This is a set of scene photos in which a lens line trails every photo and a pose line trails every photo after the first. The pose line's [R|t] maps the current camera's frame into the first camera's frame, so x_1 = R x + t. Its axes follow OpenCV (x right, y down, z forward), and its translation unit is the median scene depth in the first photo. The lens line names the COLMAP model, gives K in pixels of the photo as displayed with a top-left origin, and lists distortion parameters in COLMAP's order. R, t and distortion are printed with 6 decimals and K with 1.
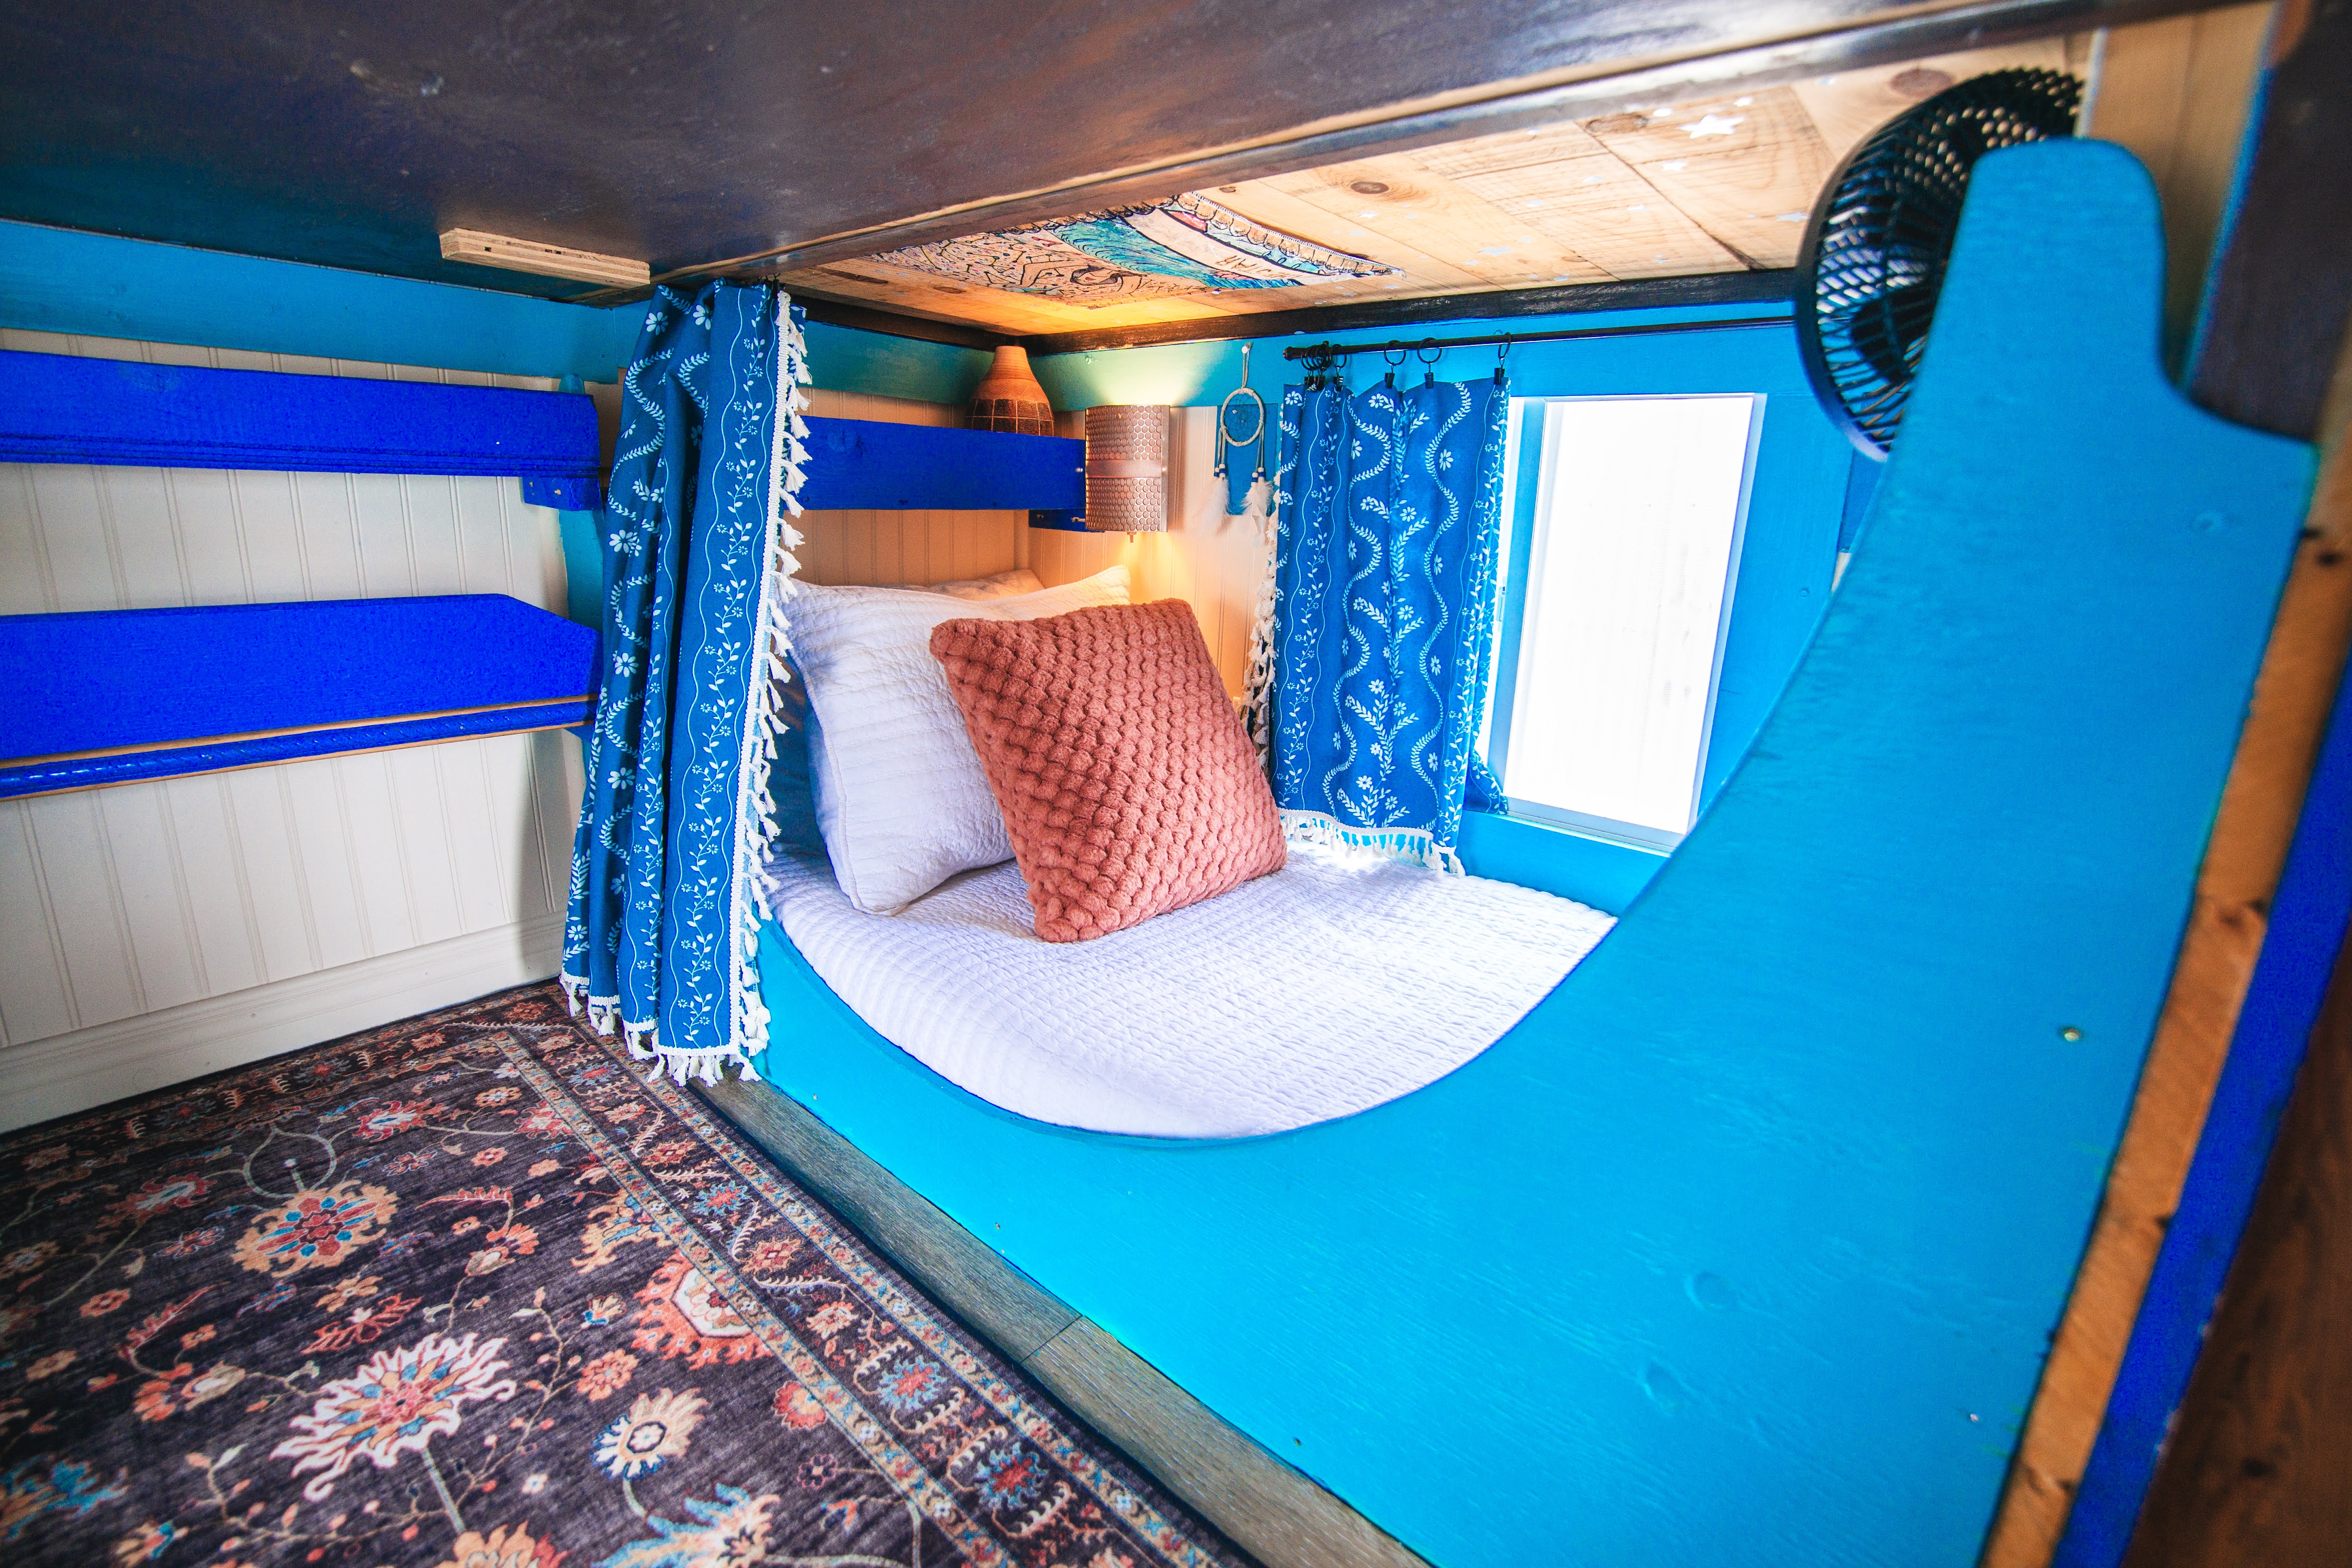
lens RADIAL K [[1059.4, 0, 1187.5], [0, 1059.4, 766.2], [0, 0, 1]] dist [-0.045271, 0.009706]
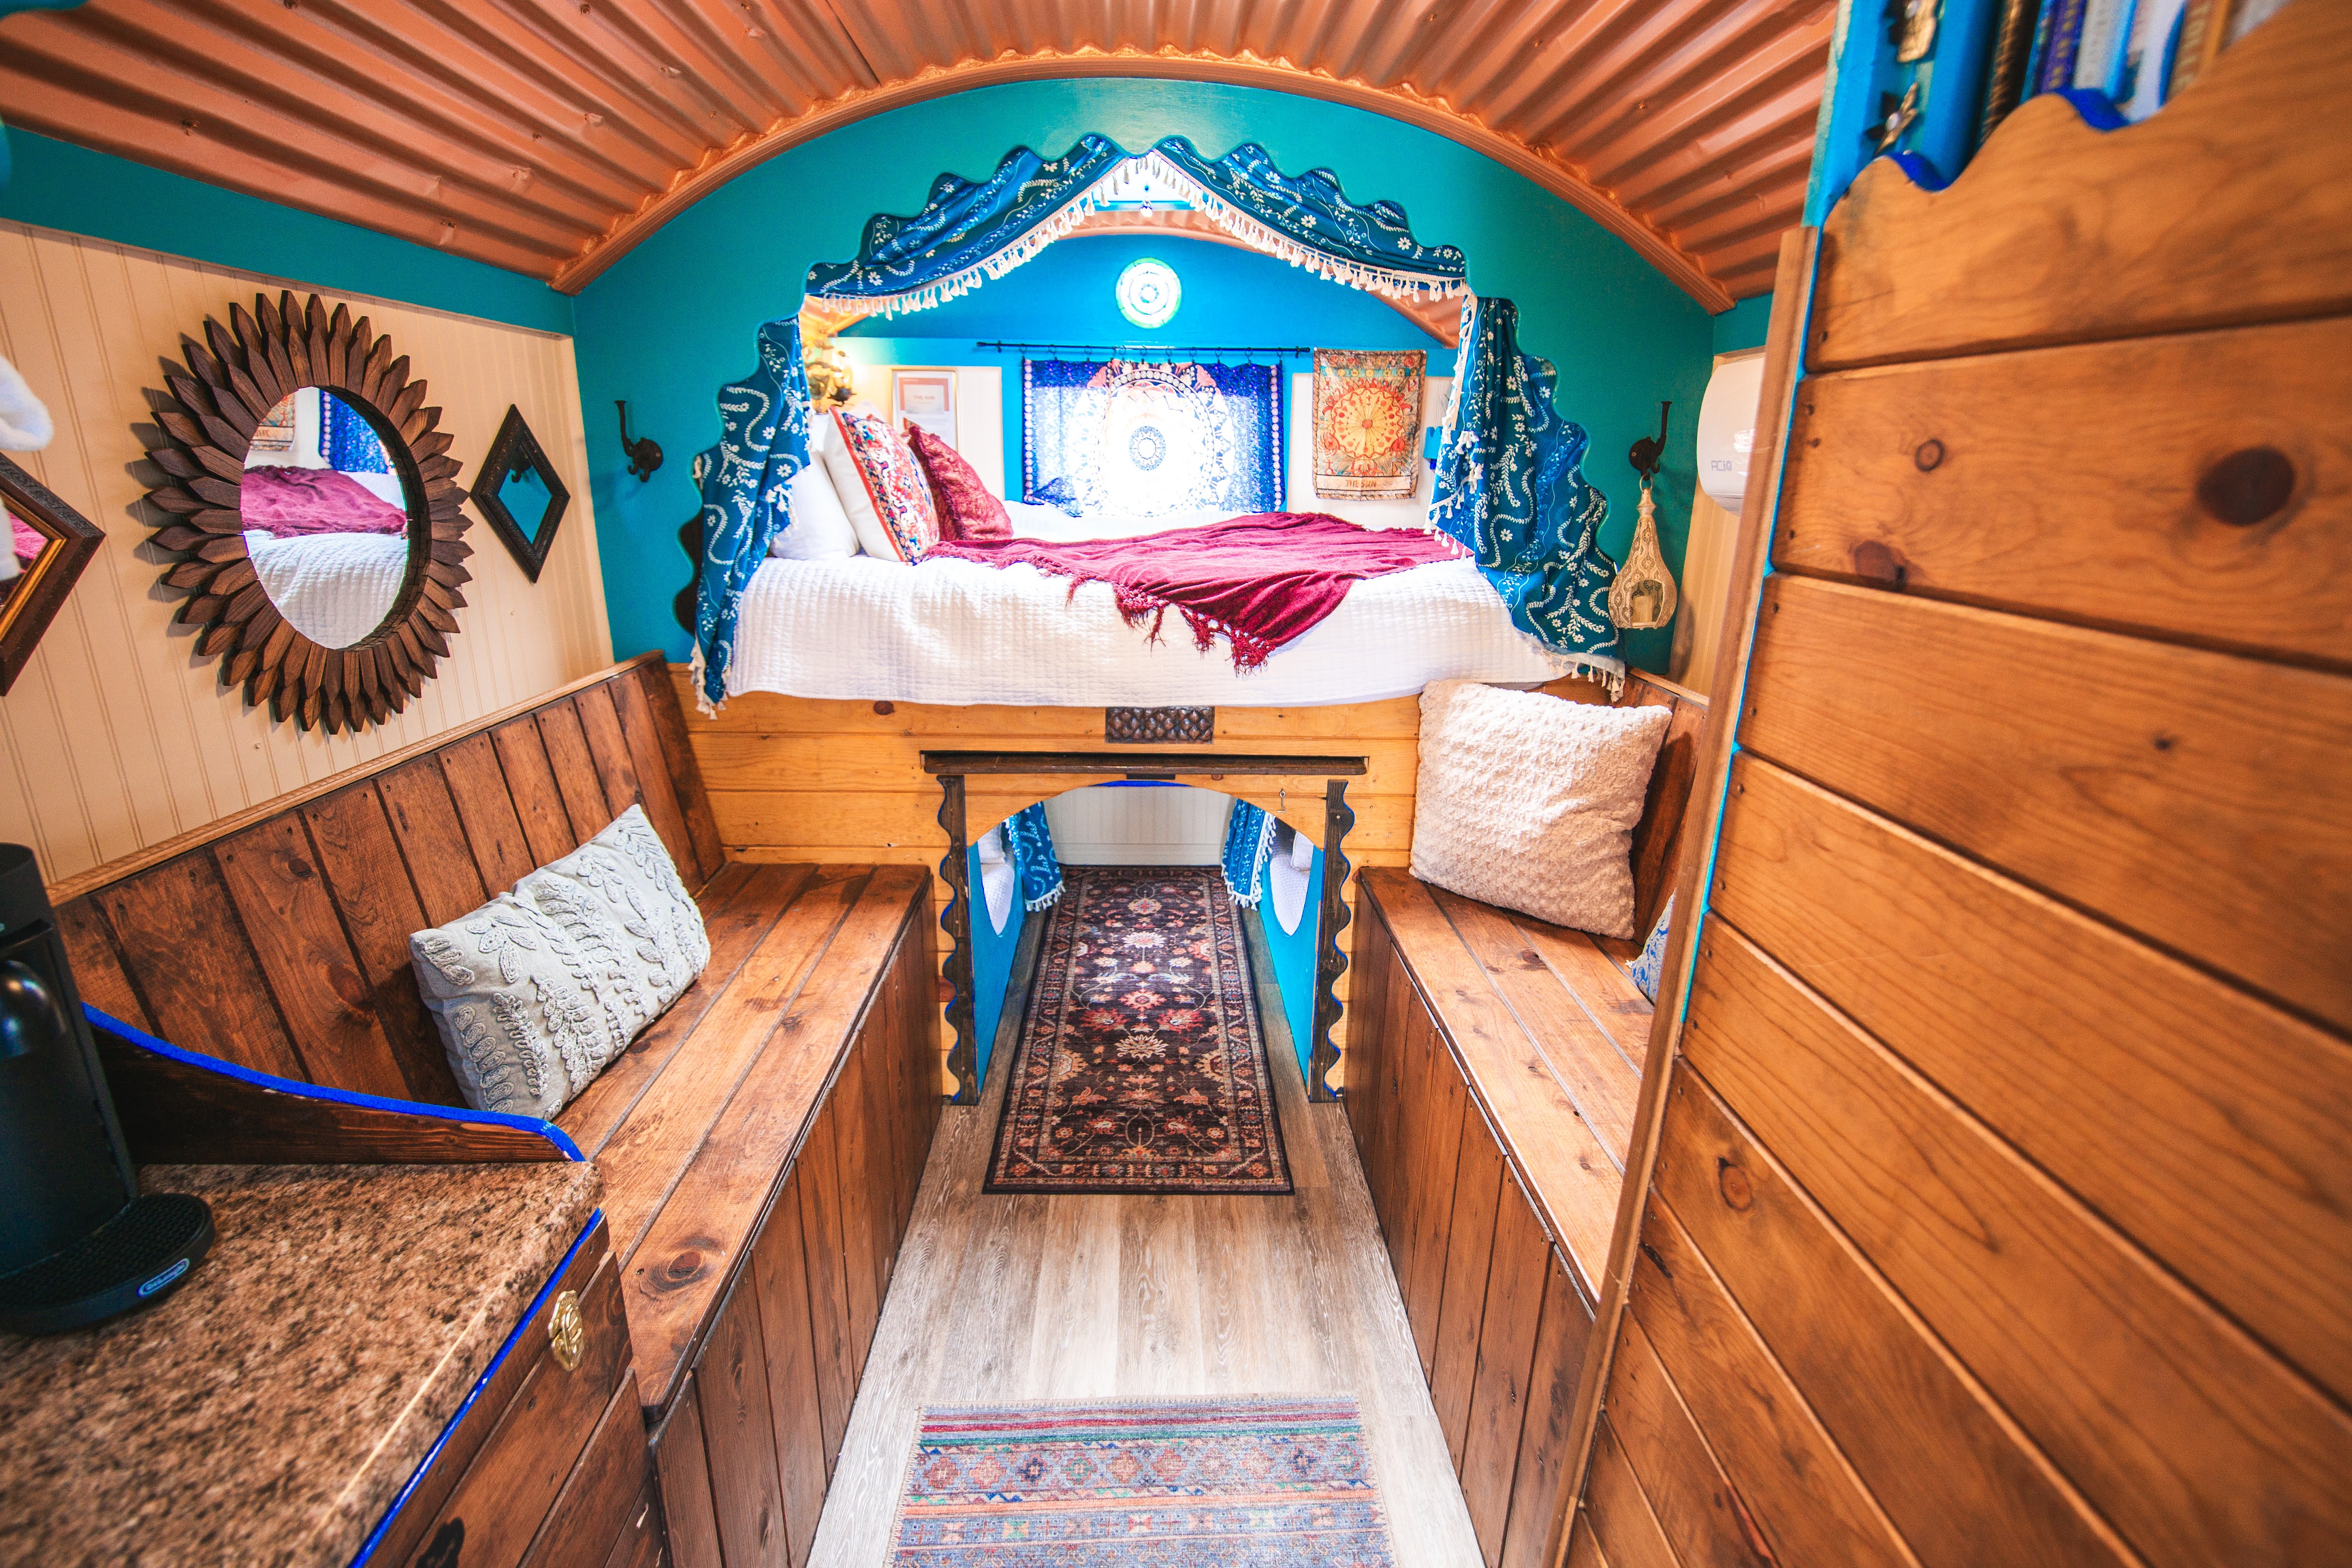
lens RADIAL K [[1047.7, 0, 1171.7], [0, 1047.7, 759.8], [0, 0, 1]] dist [-0.043126, 0.009610]
pose [[0.669230, 0.180337, -0.720840, 1.701502], [-0.166299, 0.981845, 0.091242, -0.412492], [0.724207, 0.058813, 0.687070, -1.454668]]
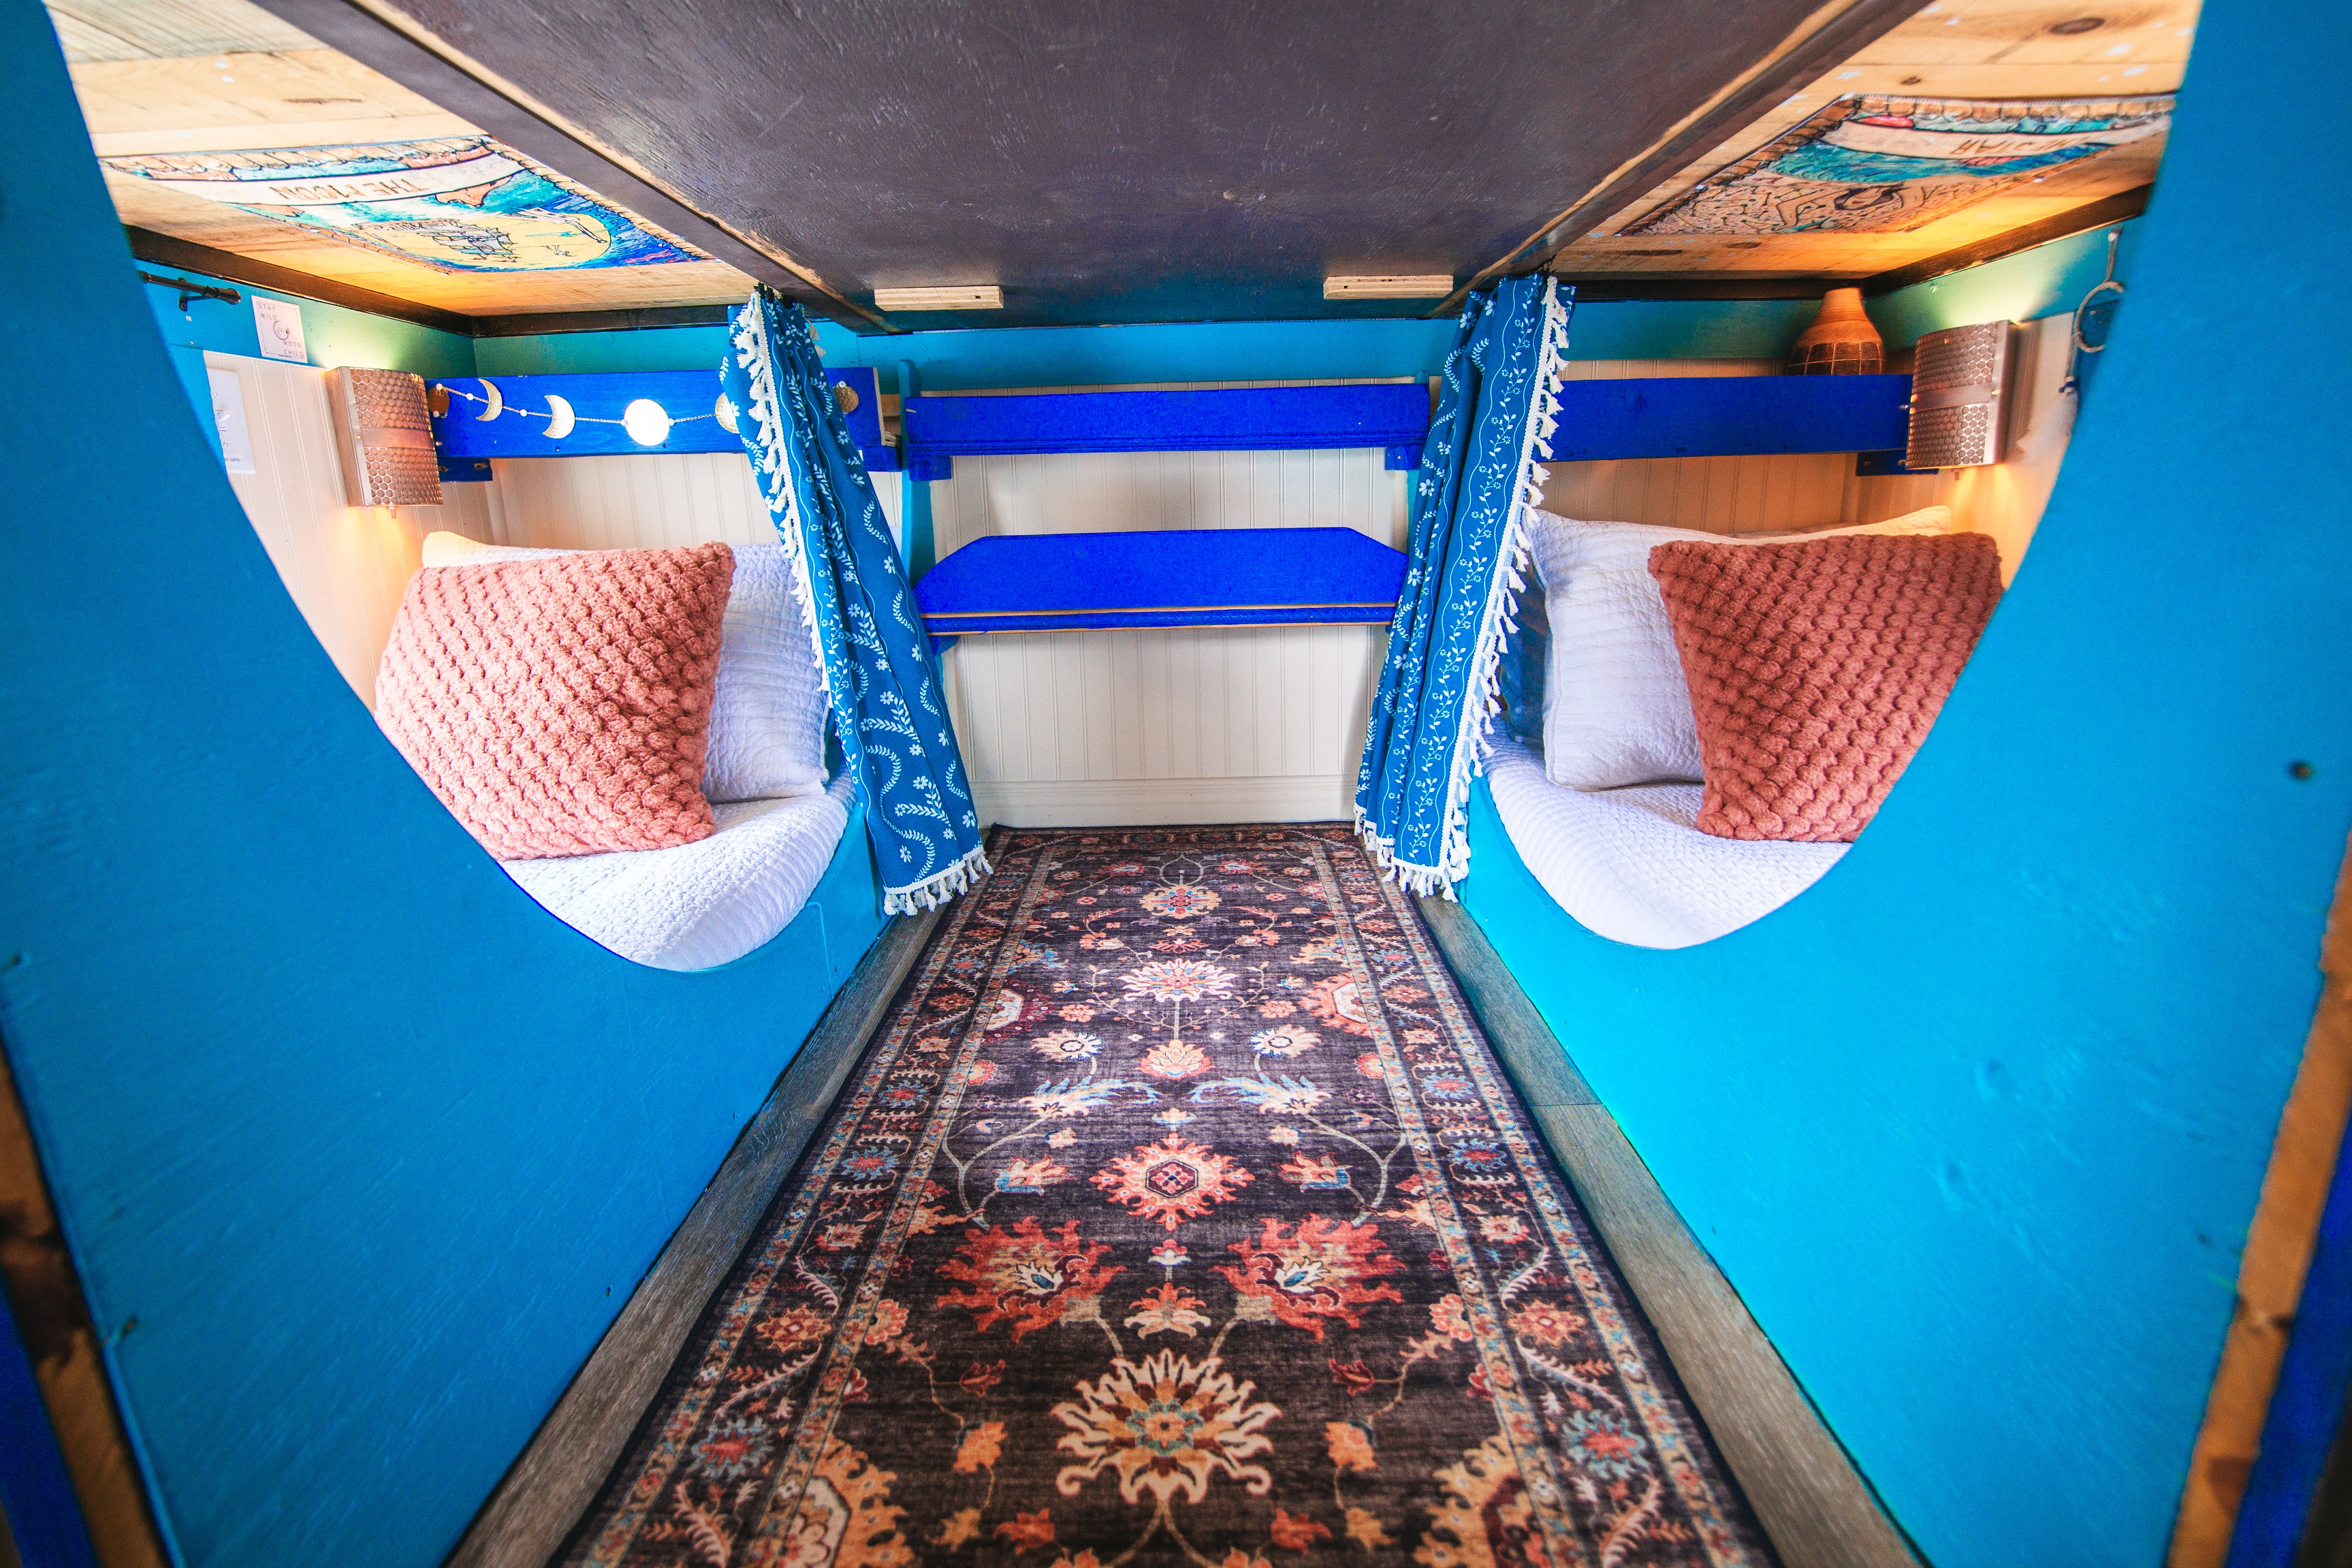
lens RADIAL K [[1047.7, 0, 1171.7], [0, 1047.7, 759.8], [0, 0, 1]] dist [-0.043126, 0.009610]
pose [[0.642245, 0.121084, -0.756875, 0.326602], [-0.133805, 0.989993, 0.044839, 0.123552], [0.754730, 0.072476, 0.652020, -0.108206]]
